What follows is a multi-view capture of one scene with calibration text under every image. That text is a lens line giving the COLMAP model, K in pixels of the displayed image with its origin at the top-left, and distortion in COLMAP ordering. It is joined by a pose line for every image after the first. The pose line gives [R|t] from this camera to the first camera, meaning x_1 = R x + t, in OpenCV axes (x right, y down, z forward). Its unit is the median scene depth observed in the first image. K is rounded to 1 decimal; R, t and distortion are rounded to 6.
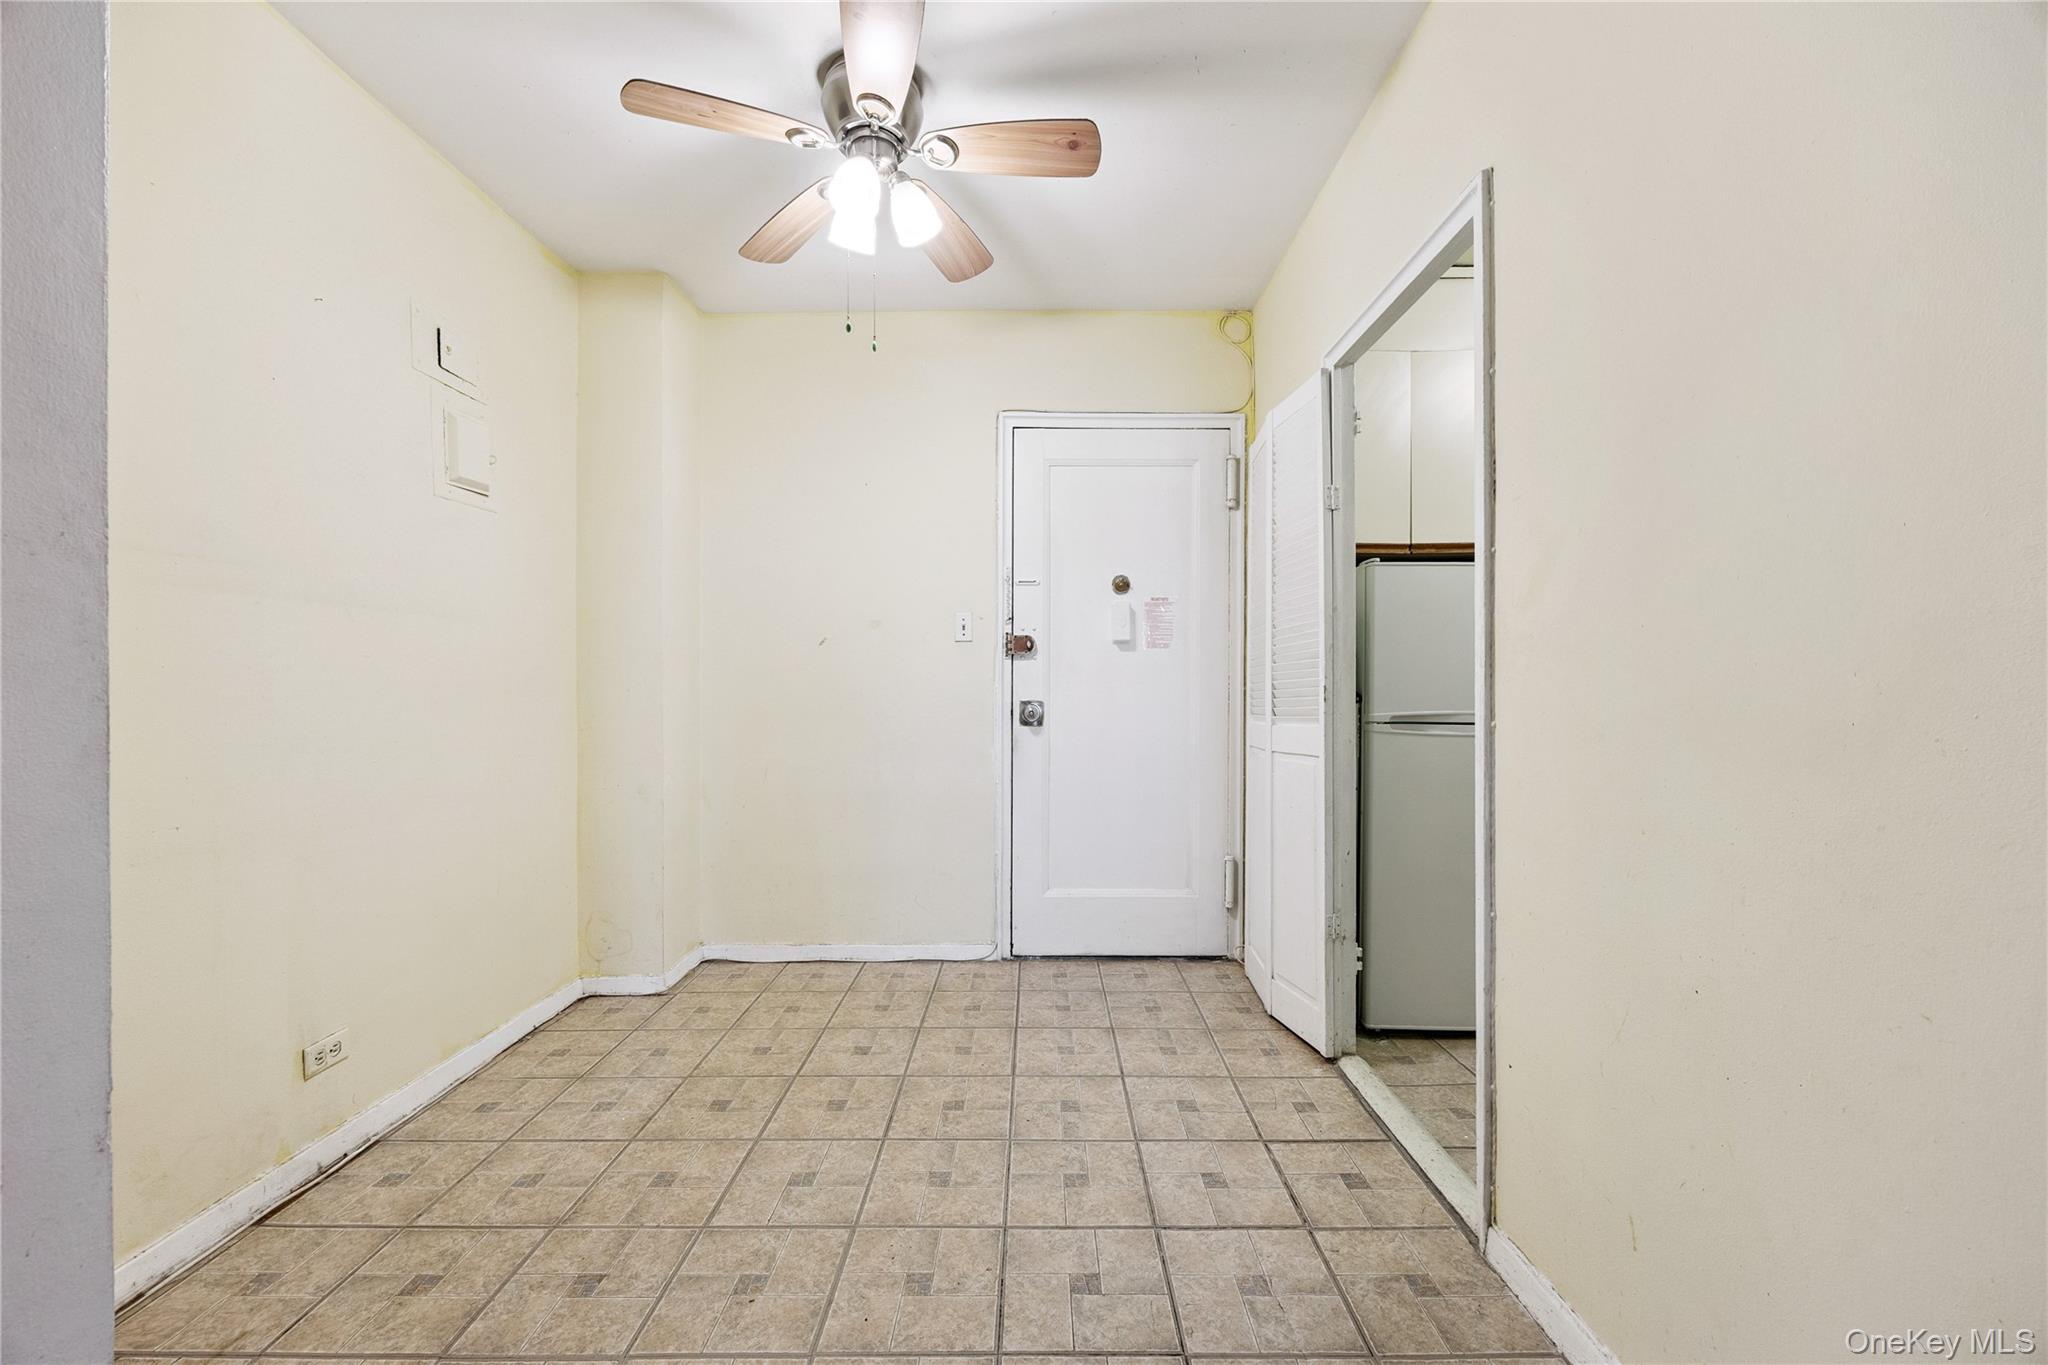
lens RADIAL K [[789.8, 0, 1017.3], [0, 789.8, 685.3], [0, 0, 1]] dist [0.009883, 0.000012]
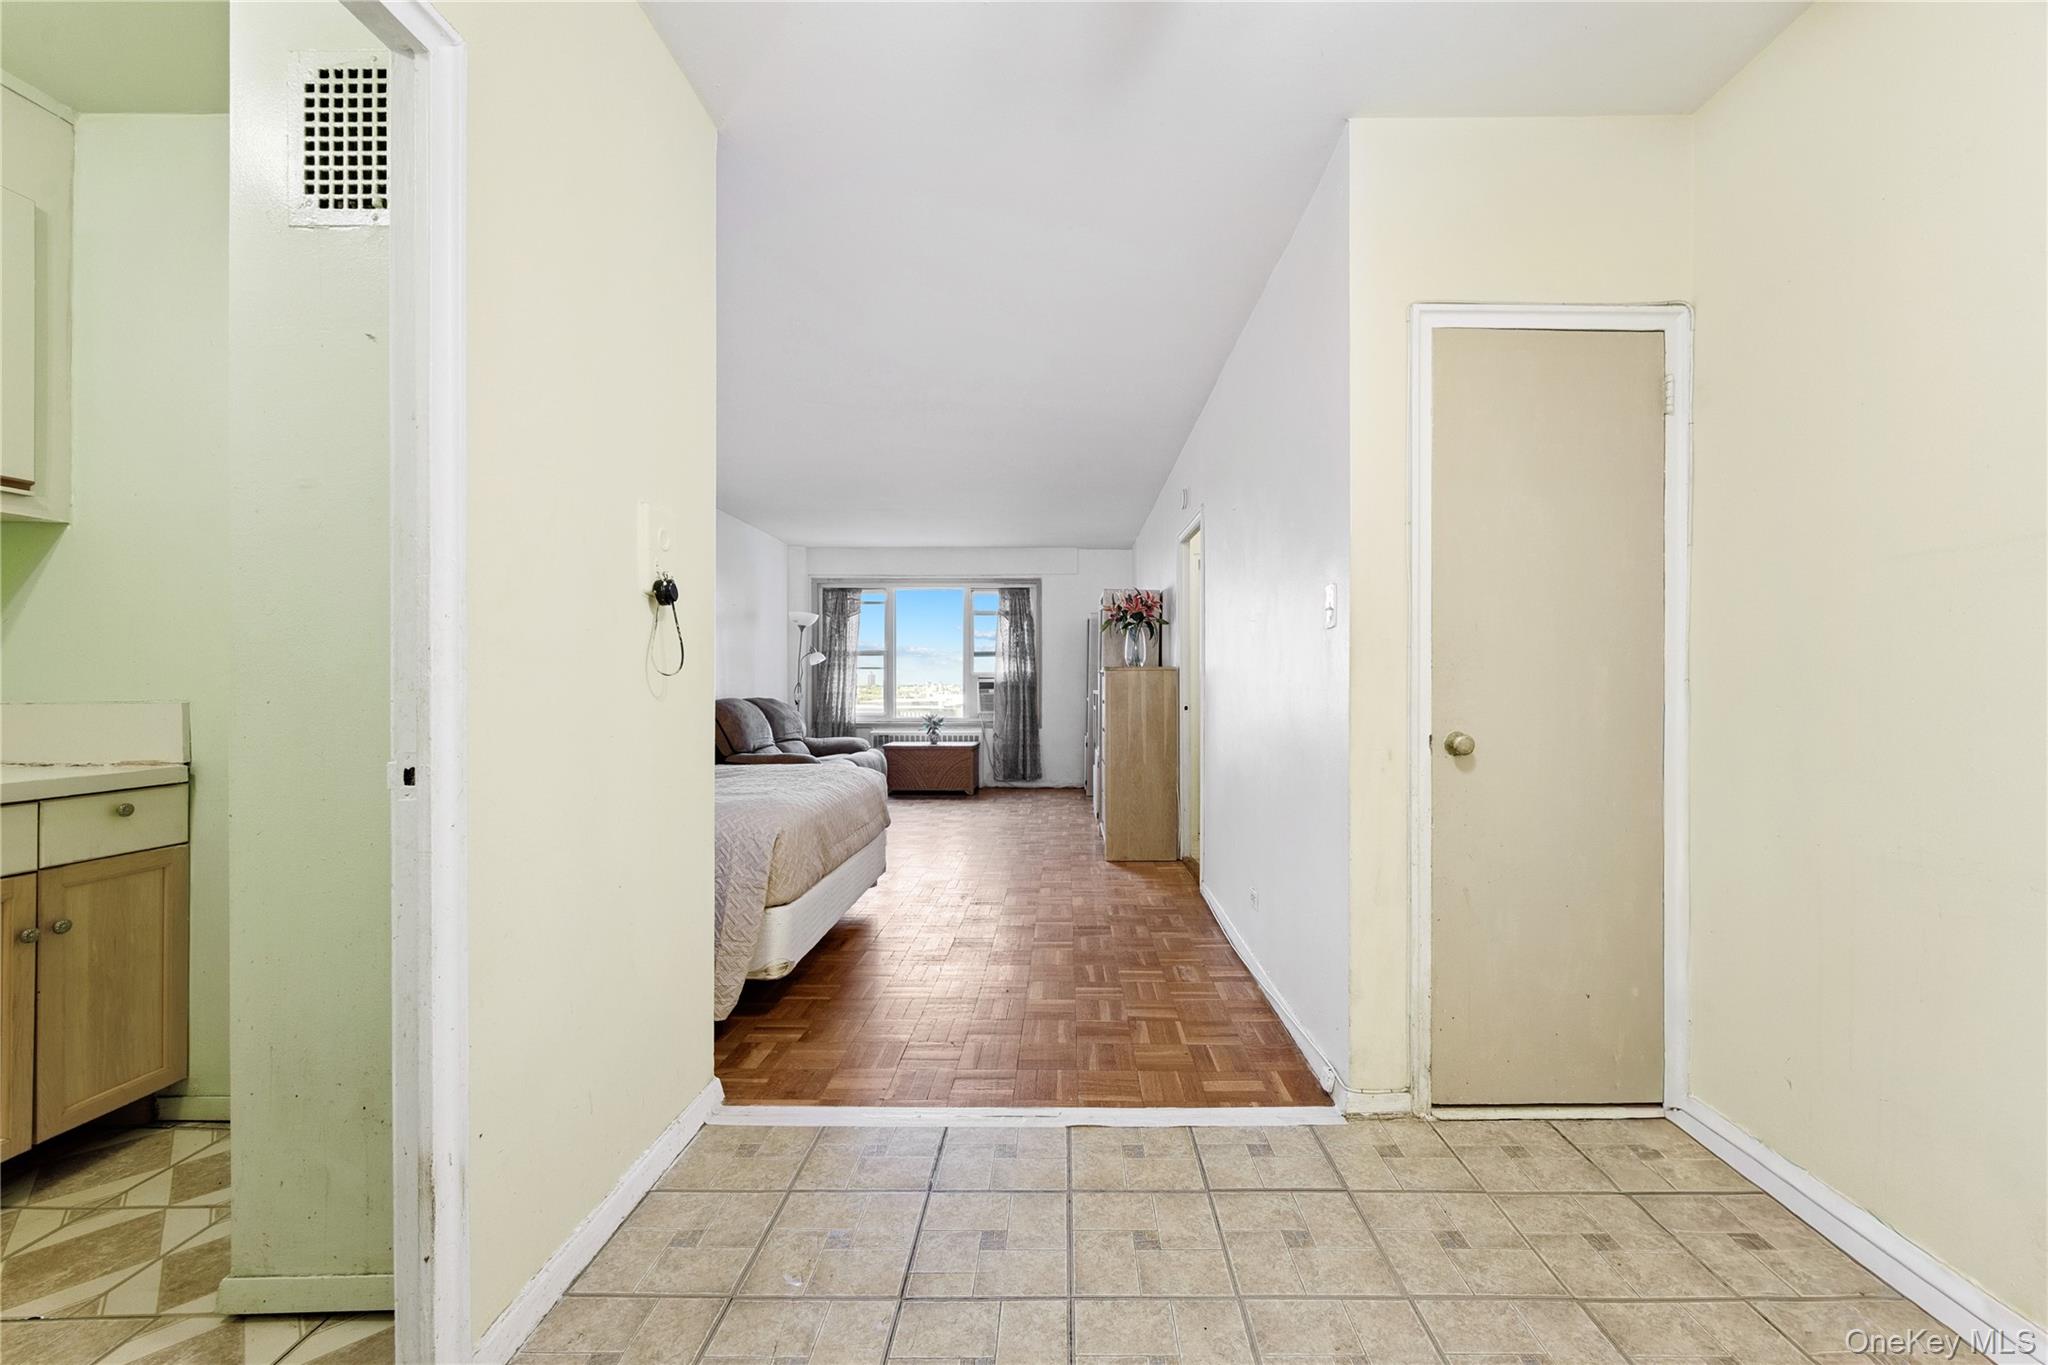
lens RADIAL K [[803.4, 0, 1030.6], [0, 803.4, 686.4], [0, 0, 1]] dist [-0.000666, -0.000131]
pose [[-0.999850, 0.001644, 0.017214, 0.005936], [0.001639, 0.999999, -0.000329, -0.003435], [-0.017214, -0.000301, -0.999852, 1.176863]]
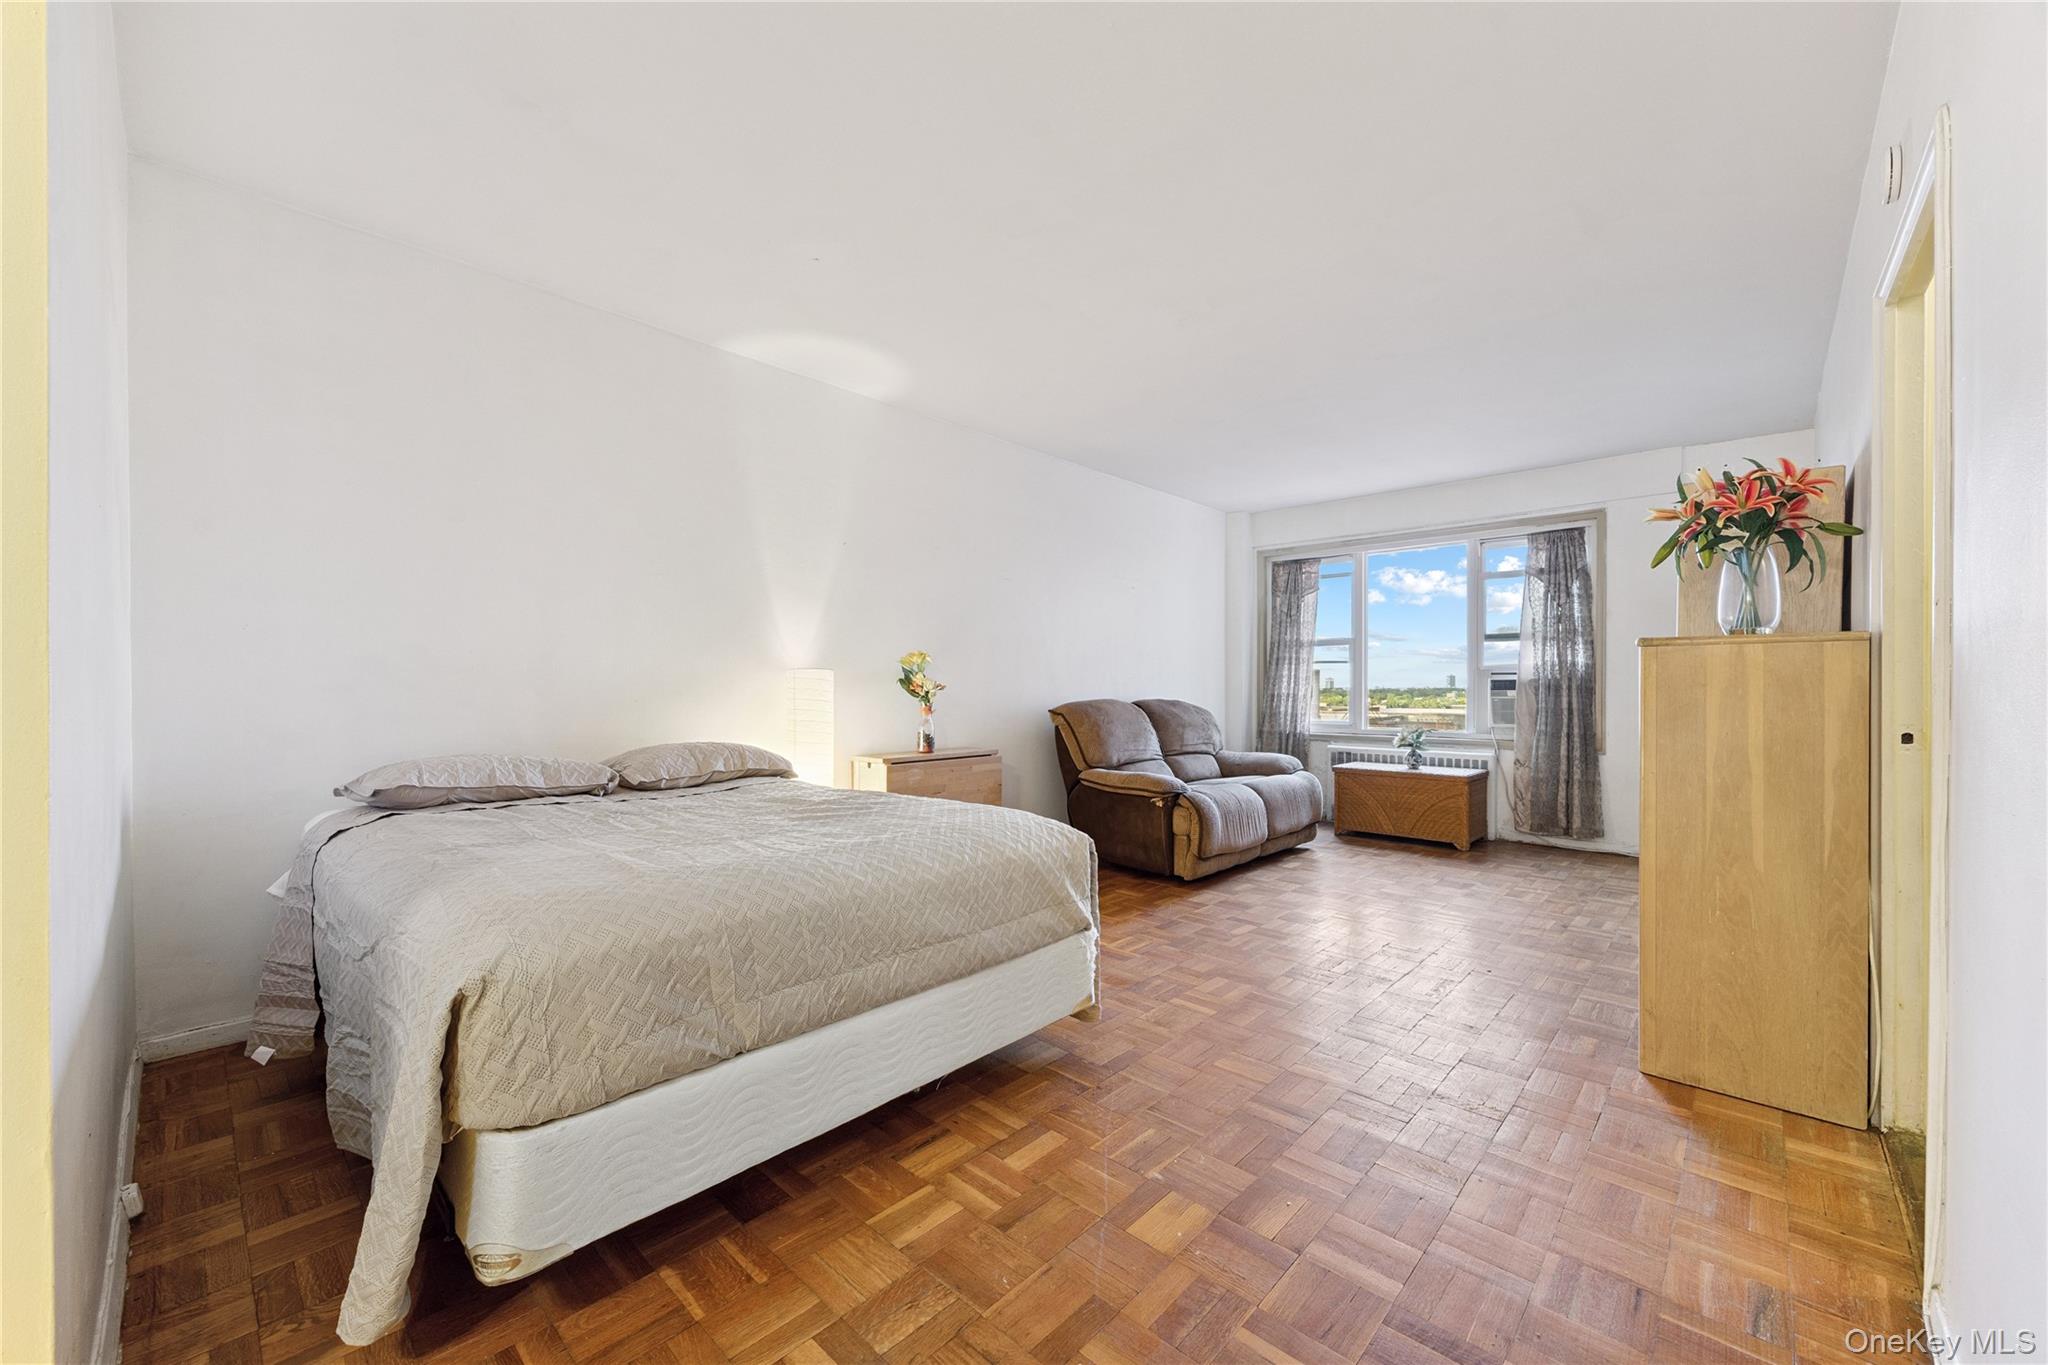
lens RADIAL K [[791.1, 0, 1031.5], [0, 791.1, 691.7], [0, 0, 1]] dist [0.000399, 0.000188]
pose [[-0.749696, -0.002392, 0.661778, -0.234877], [-0.000933, 0.999996, 0.002557, 0.006998], [-0.661781, 0.001300, -0.749696, 0.231504]]
